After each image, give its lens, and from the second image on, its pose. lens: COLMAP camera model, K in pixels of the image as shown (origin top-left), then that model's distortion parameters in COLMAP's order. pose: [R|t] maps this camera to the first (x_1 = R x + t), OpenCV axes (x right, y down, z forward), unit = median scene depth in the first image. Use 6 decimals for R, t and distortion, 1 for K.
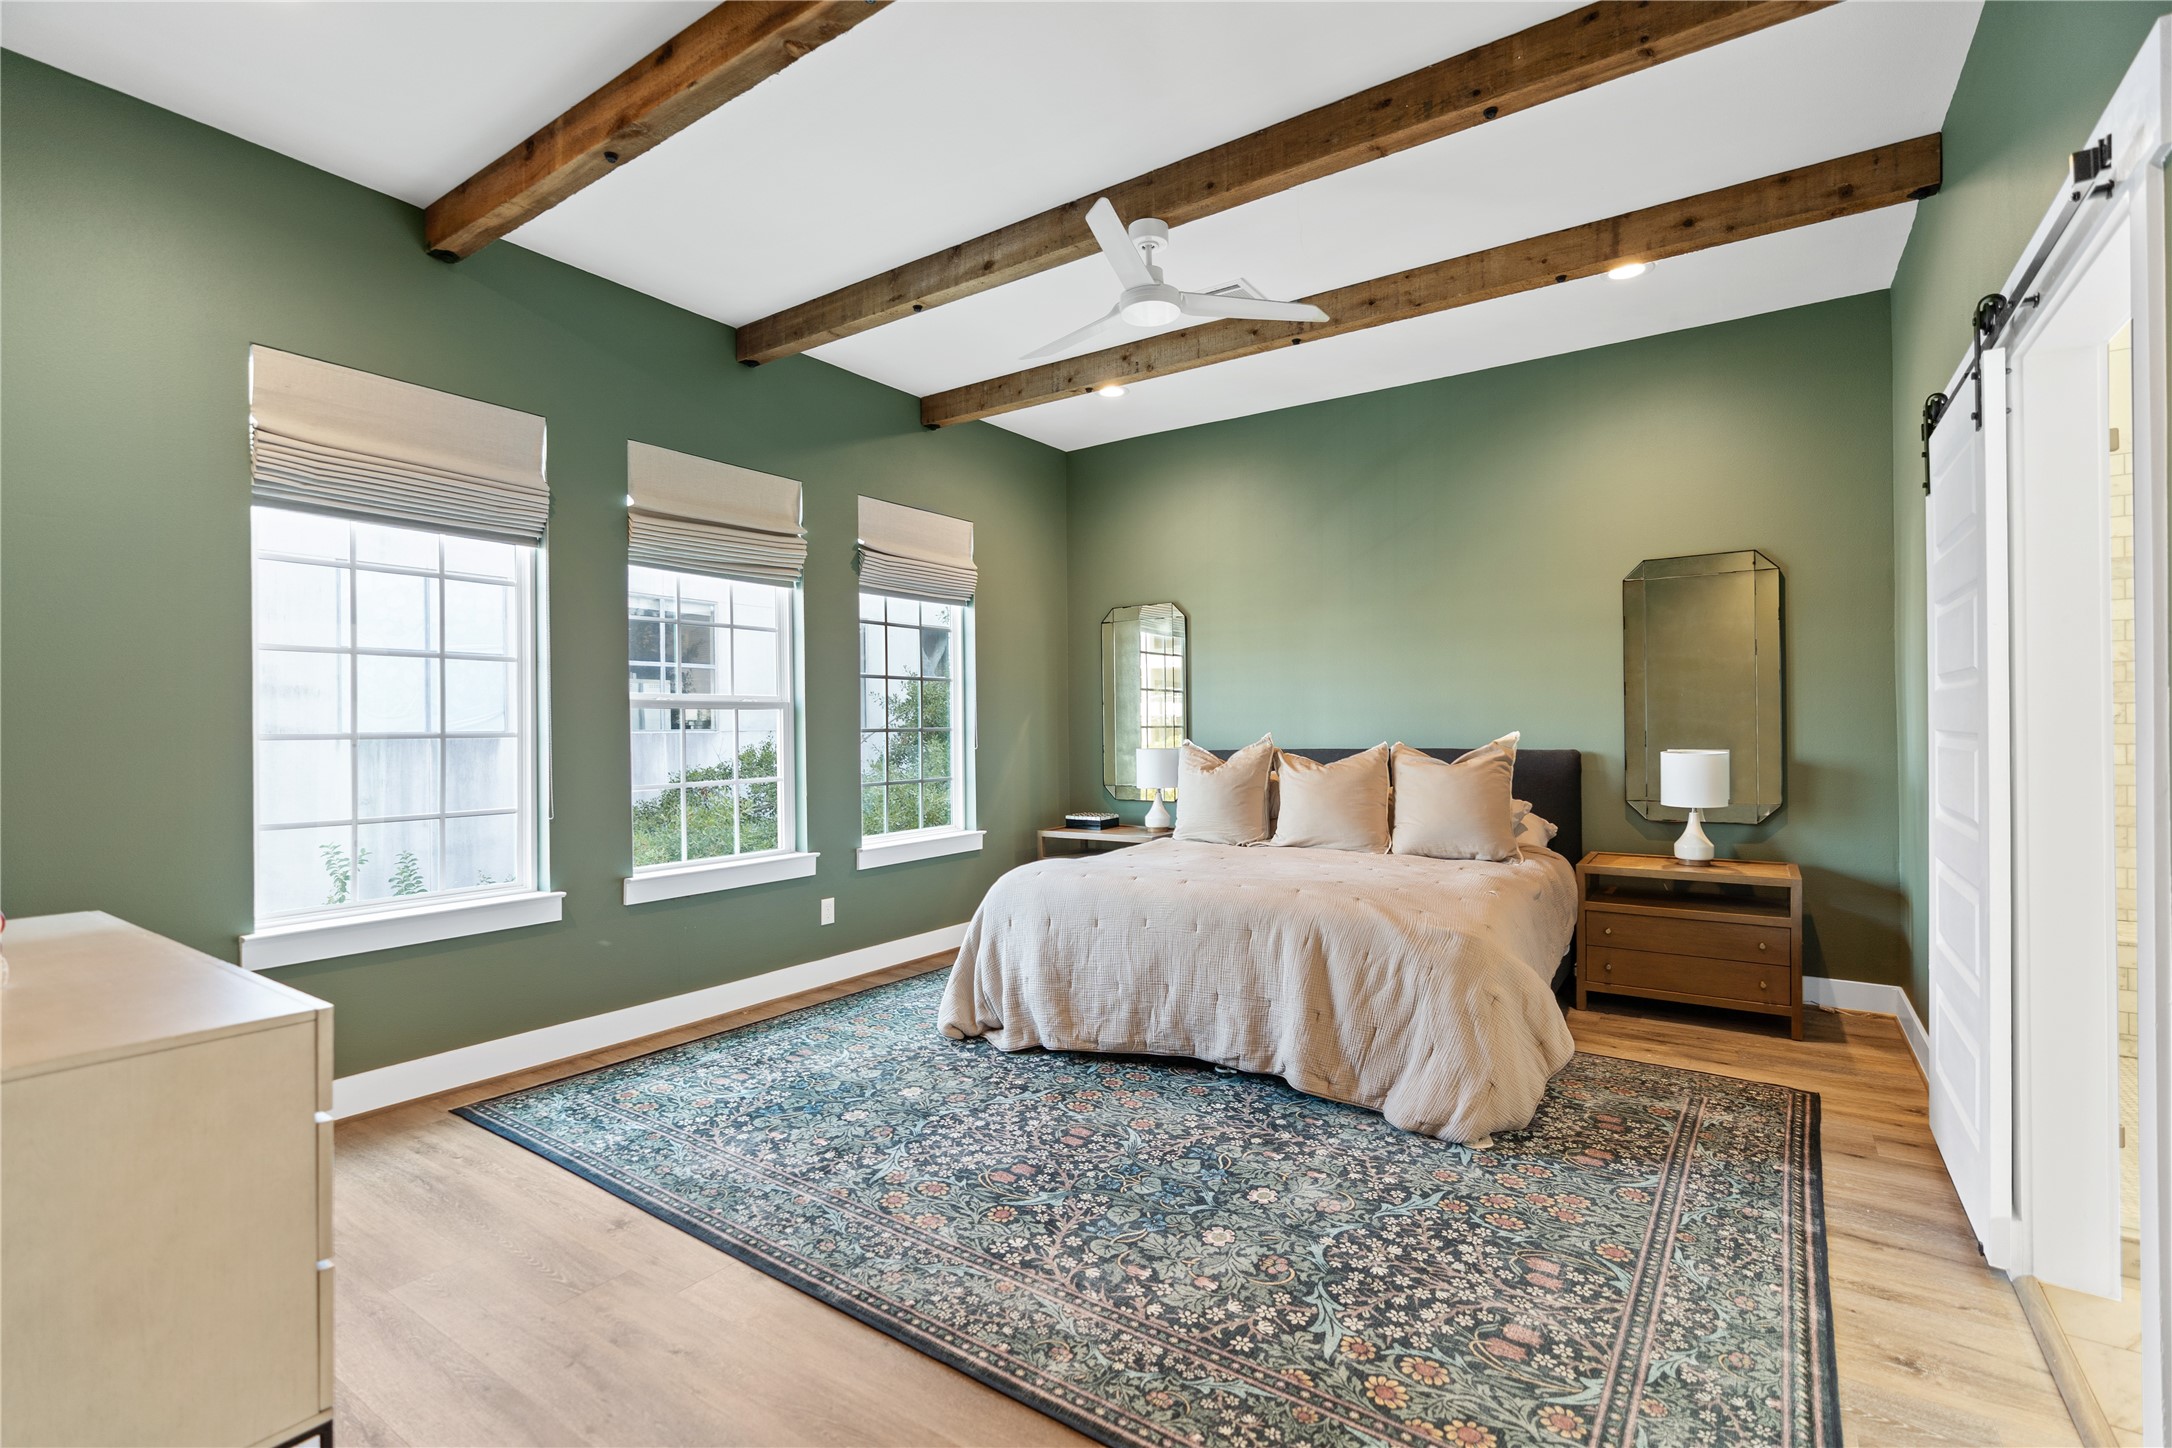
lens RADIAL K [[971.0, 0, 1087.4], [0, 971.0, 730.4], [0, 0, 1]] dist [-0.005209, 0.000575]
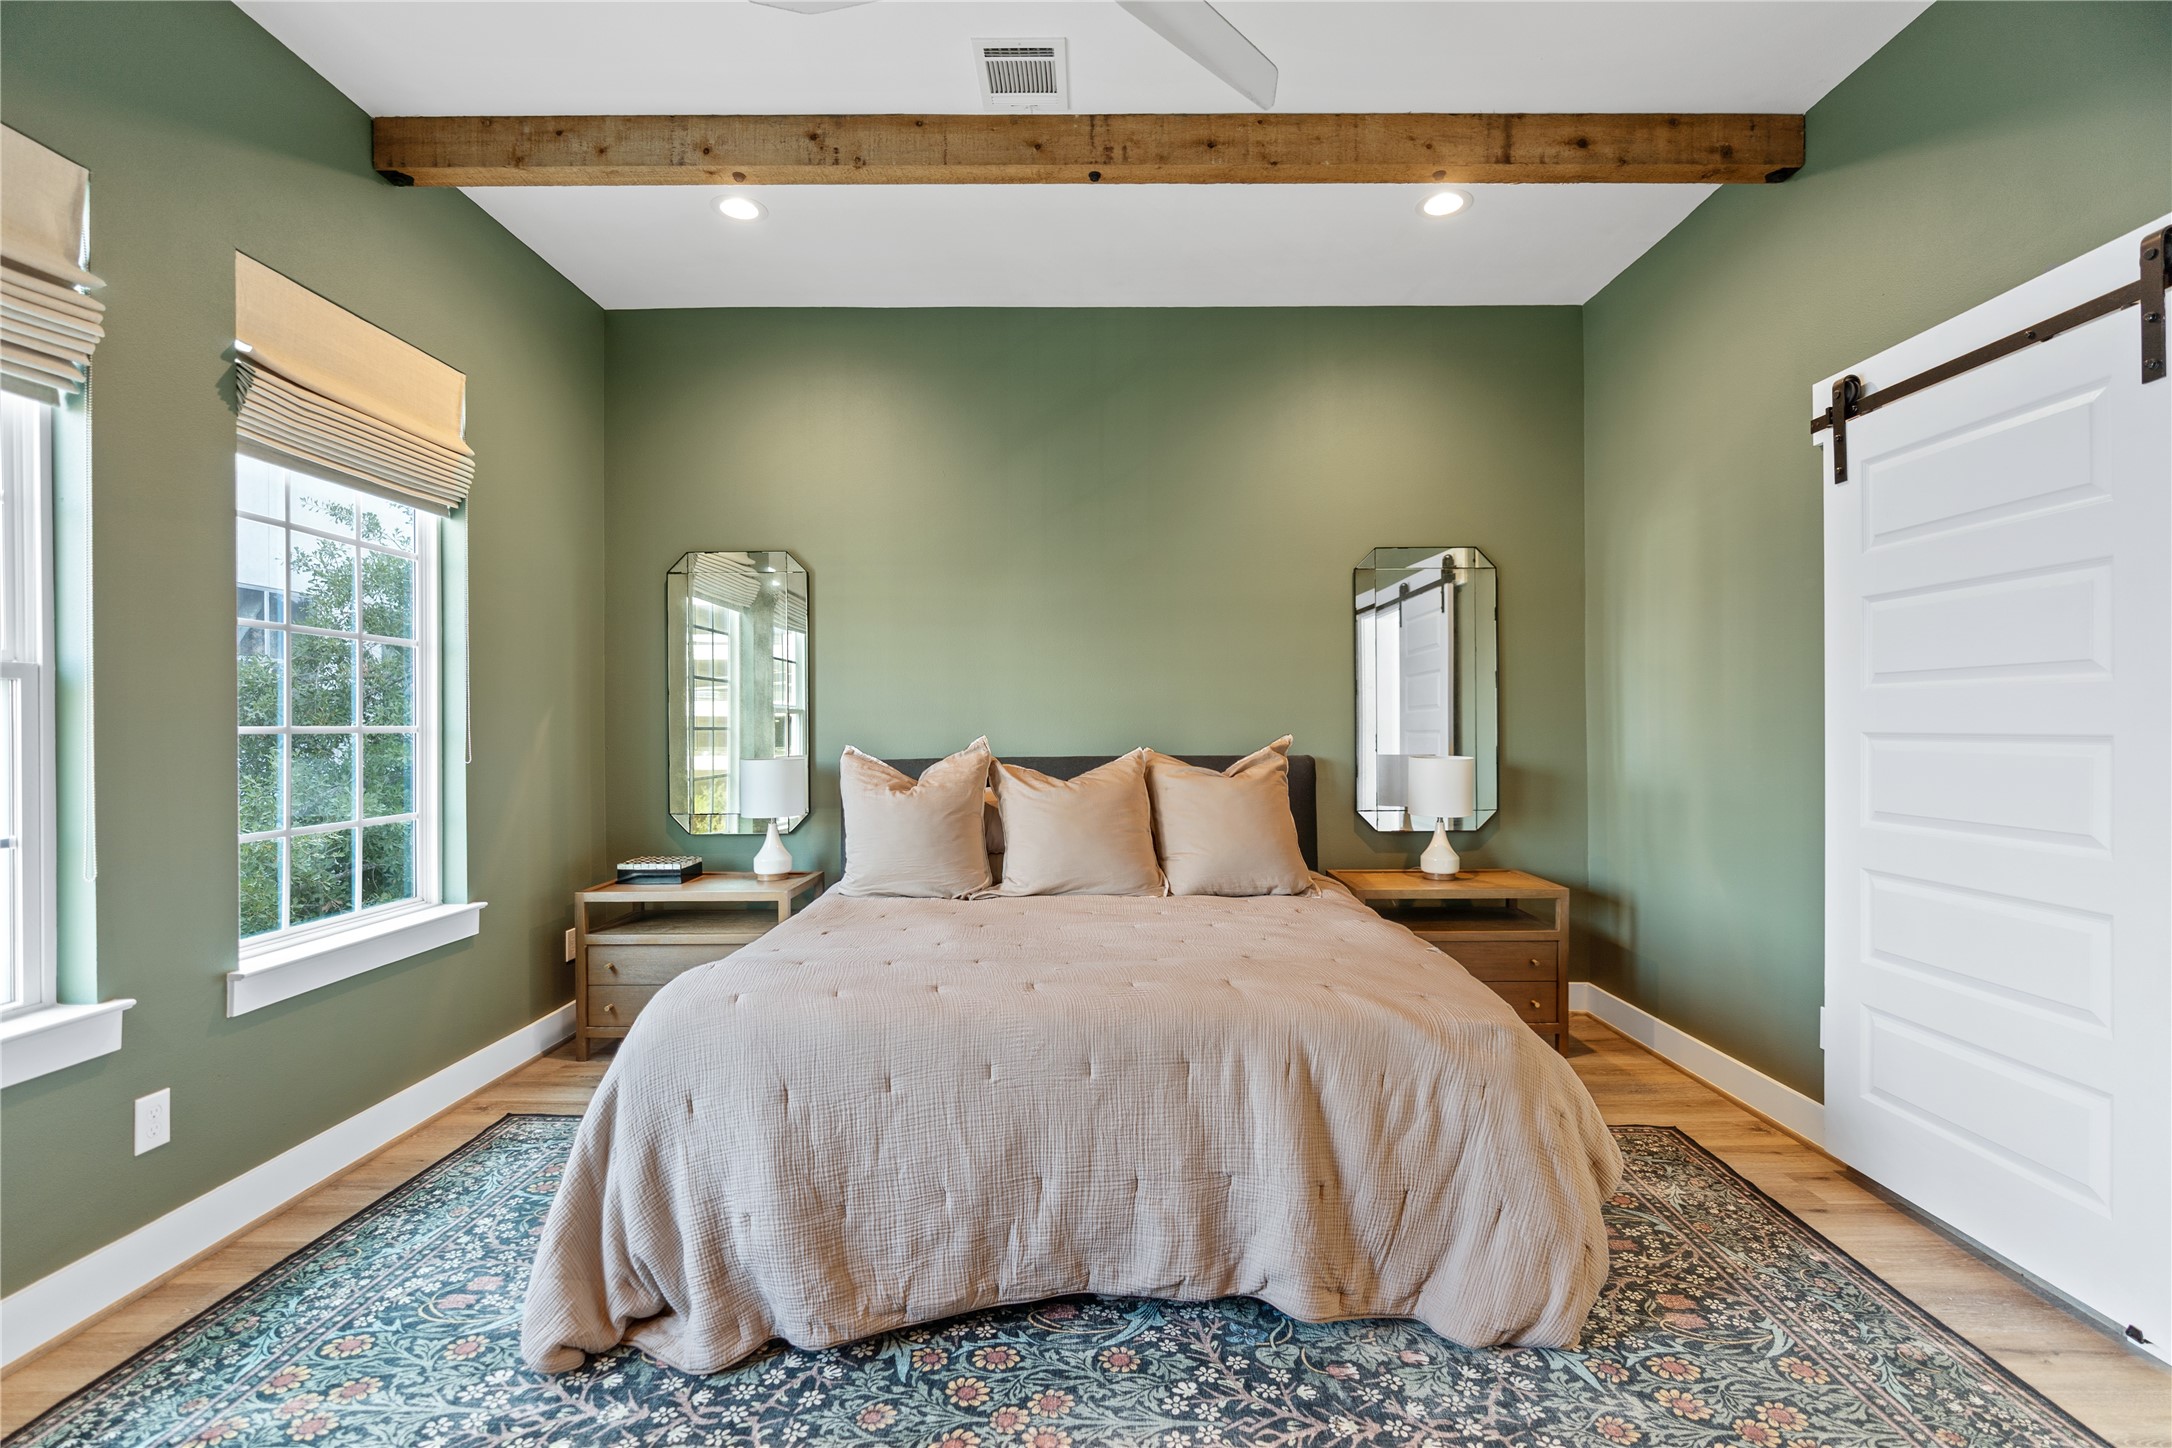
lens RADIAL K [[971.0, 0, 1087.4], [0, 971.0, 730.4], [0, 0, 1]] dist [-0.005209, 0.000575]
pose [[0.832123, 0.004386, 0.554574, -0.200991], [-0.001273, 0.999981, -0.005998, 0.002903], [-0.554590, 0.004285, 0.832113, 0.484559]]
